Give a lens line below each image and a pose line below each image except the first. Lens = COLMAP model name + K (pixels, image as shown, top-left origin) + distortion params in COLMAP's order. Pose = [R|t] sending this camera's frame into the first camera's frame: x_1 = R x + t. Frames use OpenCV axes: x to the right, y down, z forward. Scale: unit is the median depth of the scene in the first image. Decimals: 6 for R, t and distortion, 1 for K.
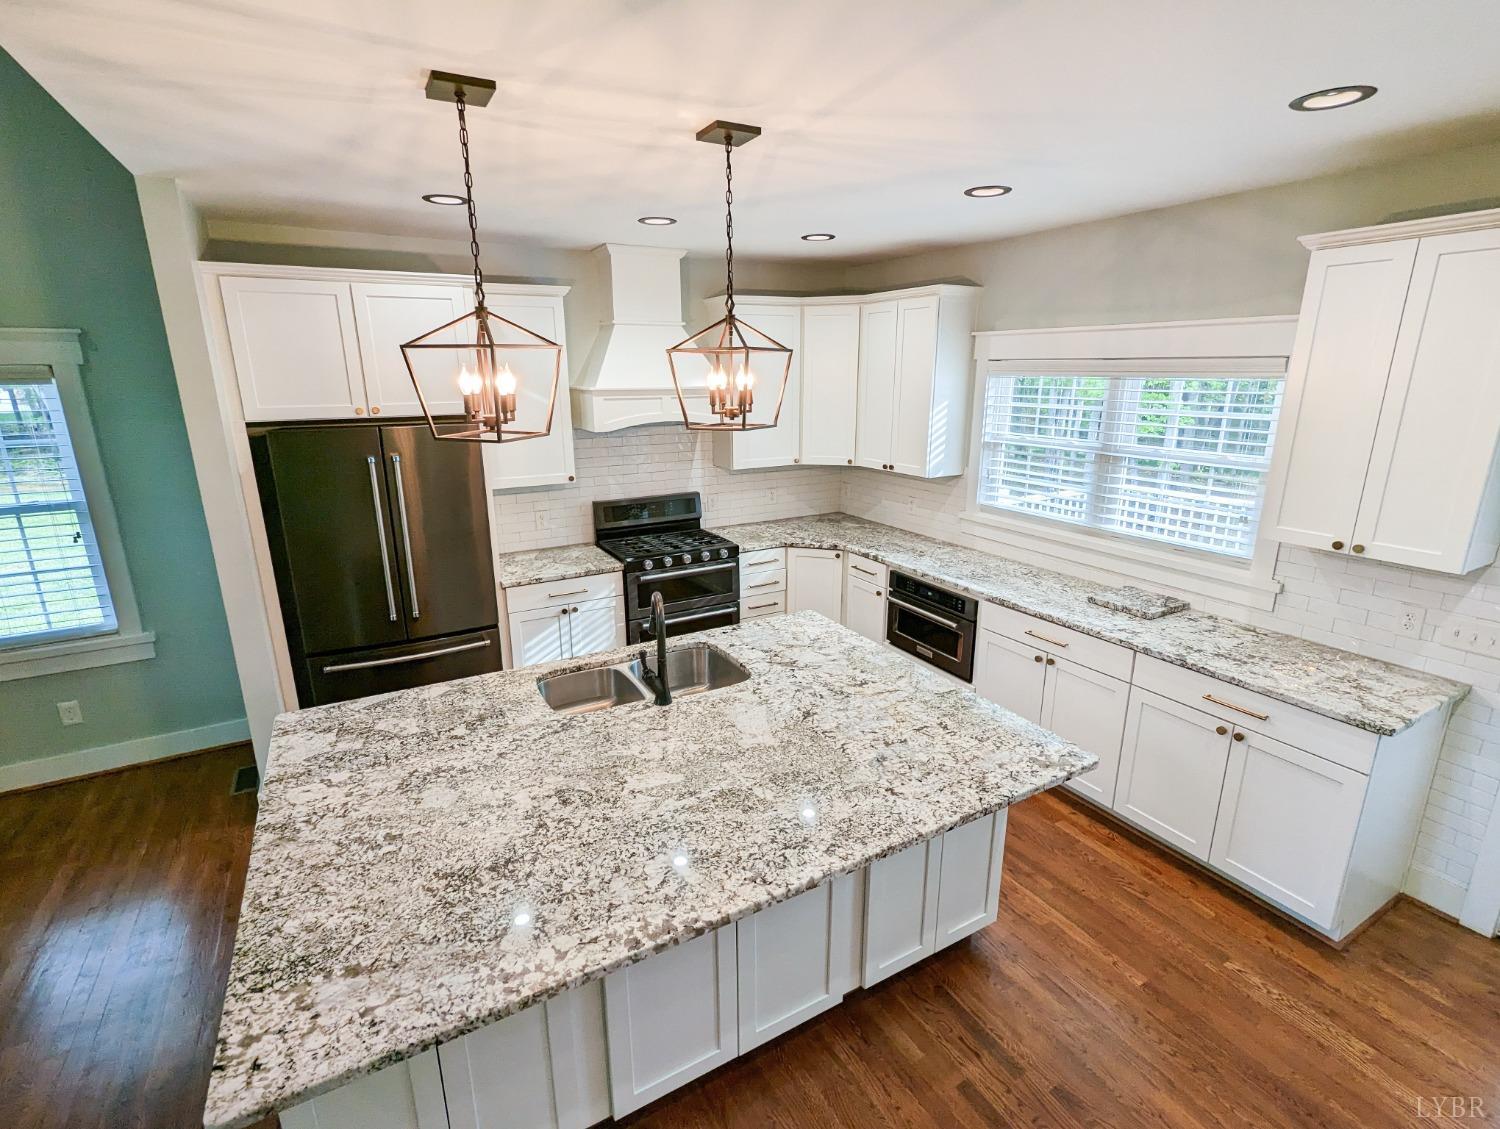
lens RADIAL K [[711.0, 0, 750.0], [0, 711.0, 564.5], [0, 0, 1]] dist [0.002169, 0.000262]
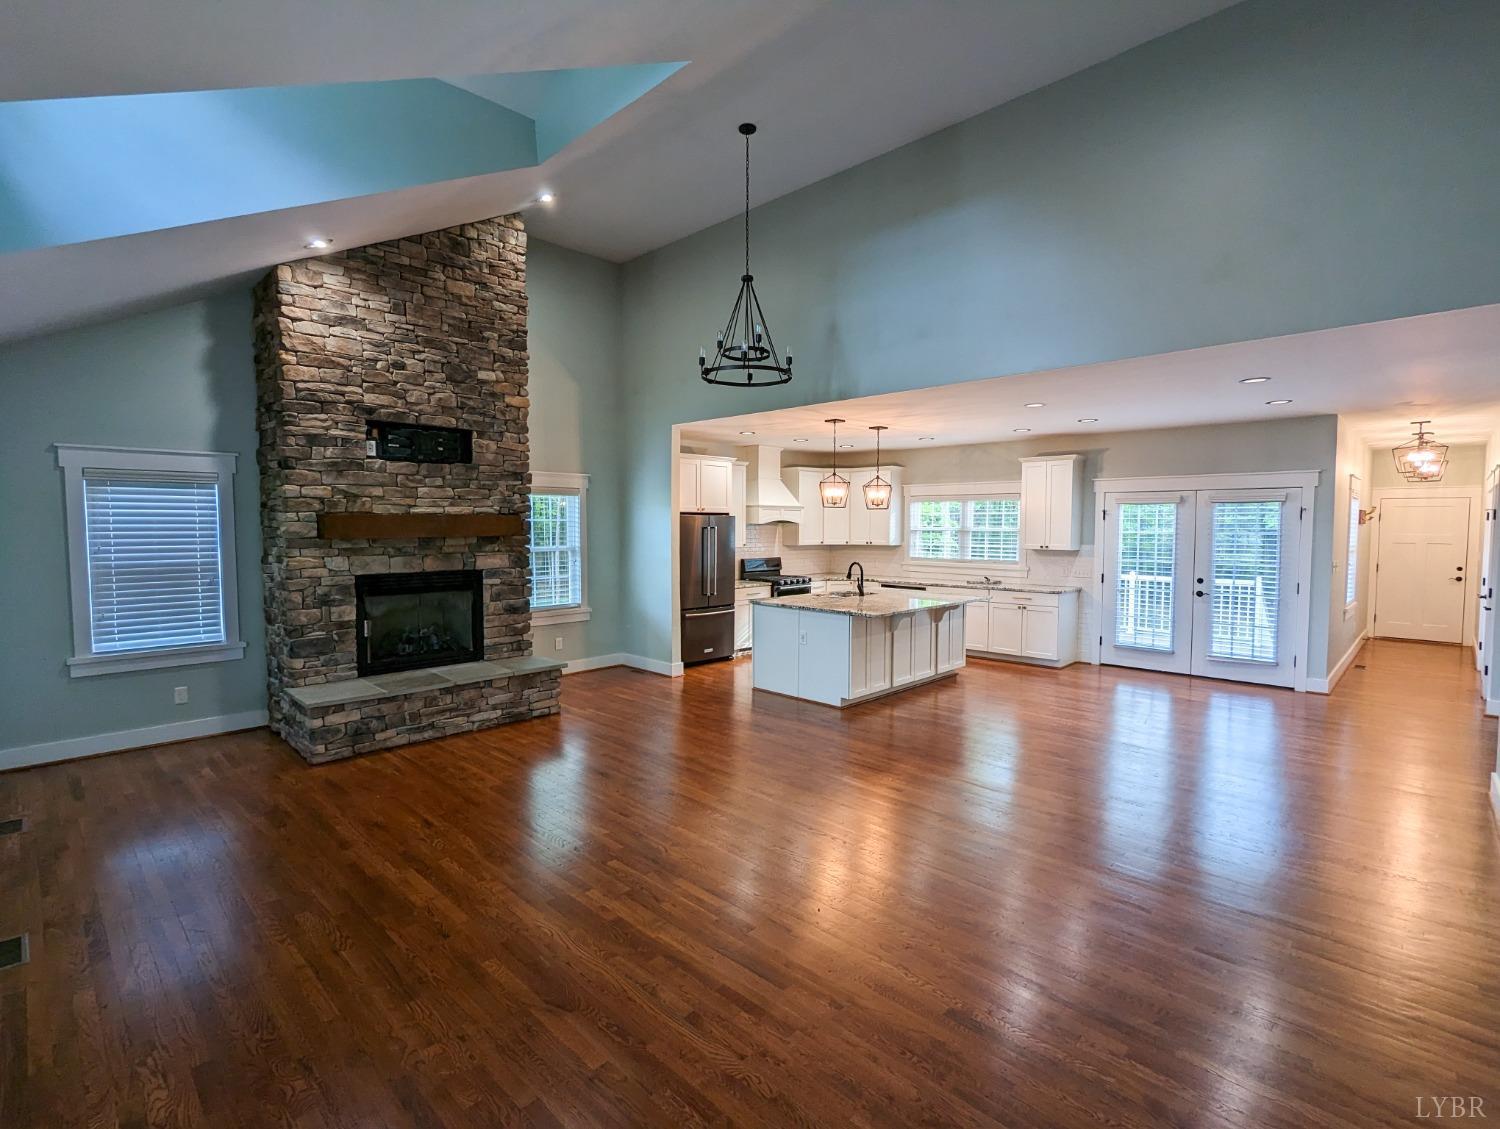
lens RADIAL K [[711.0, 0, 750.0], [0, 711.0, 564.5], [0, 0, 1]] dist [0.002169, 0.000262]
pose [[0.960573, -0.009771, 0.277856, -0.798334], [0.068029, 0.977264, -0.200817, 0.357240], [-0.269577, 0.211802, 0.939398, -0.984767]]
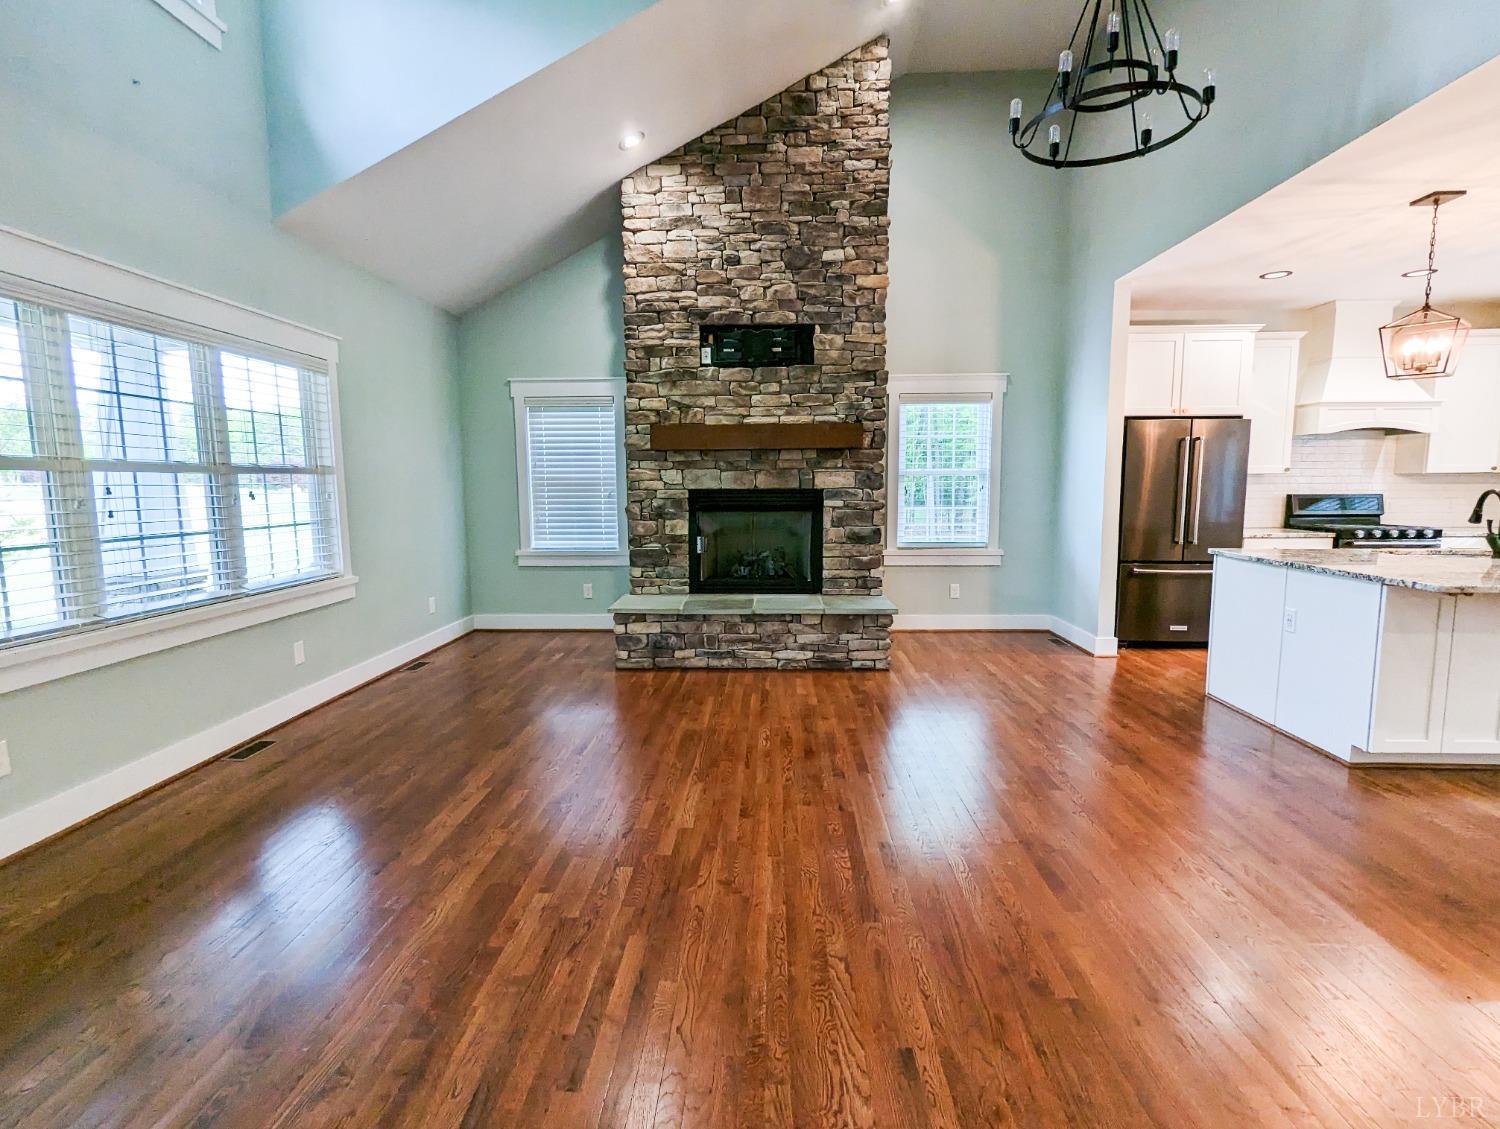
lens RADIAL K [[721.2, 0, 755.4], [0, 721.2, 561.7], [0, 0, 1]] dist [0.000803, 0.000877]
pose [[0.854613, 0.057102, -0.516116, -0.375490], [-0.137281, 0.983416, -0.118515, 0.331530], [0.500789, 0.172138, 0.848280, -0.595827]]
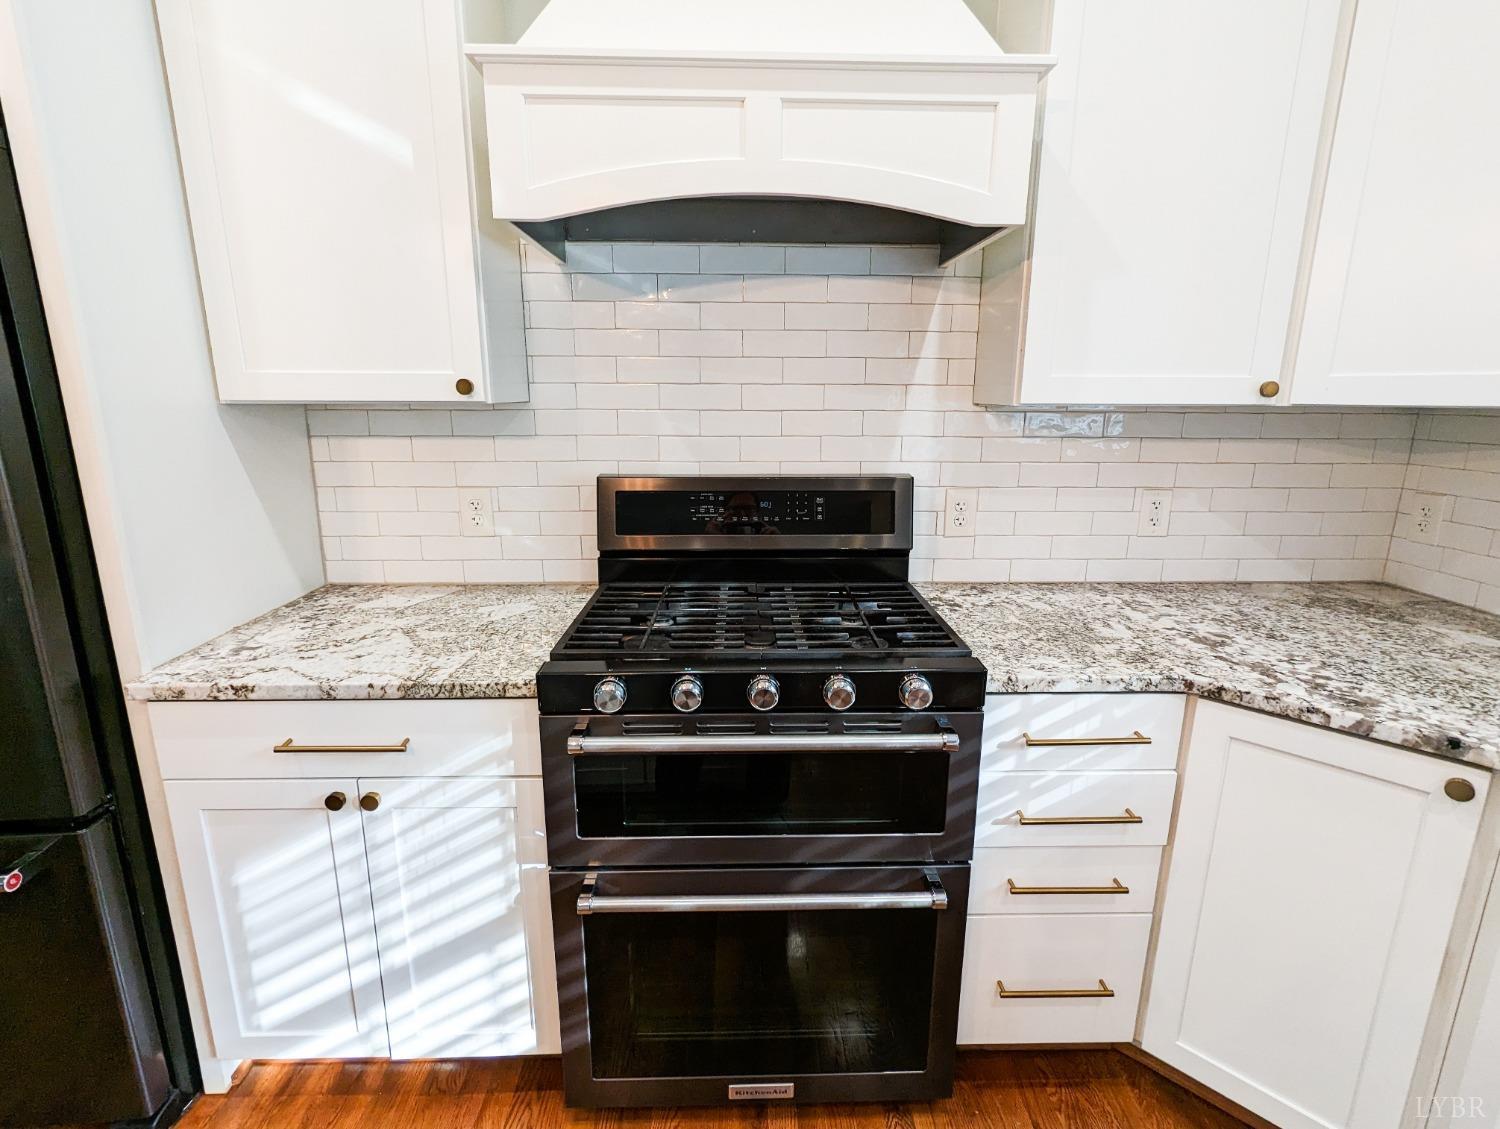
lens RADIAL K [[721.2, 0, 755.4], [0, 721.2, 561.7], [0, 0, 1]] dist [0.000803, 0.000877]
pose [[0.882501, 0.114223, -0.456229, 0.026894], [-0.133990, 0.990921, -0.011092, -0.052430], [0.450819, 0.070919, 0.889794, 0.732948]]
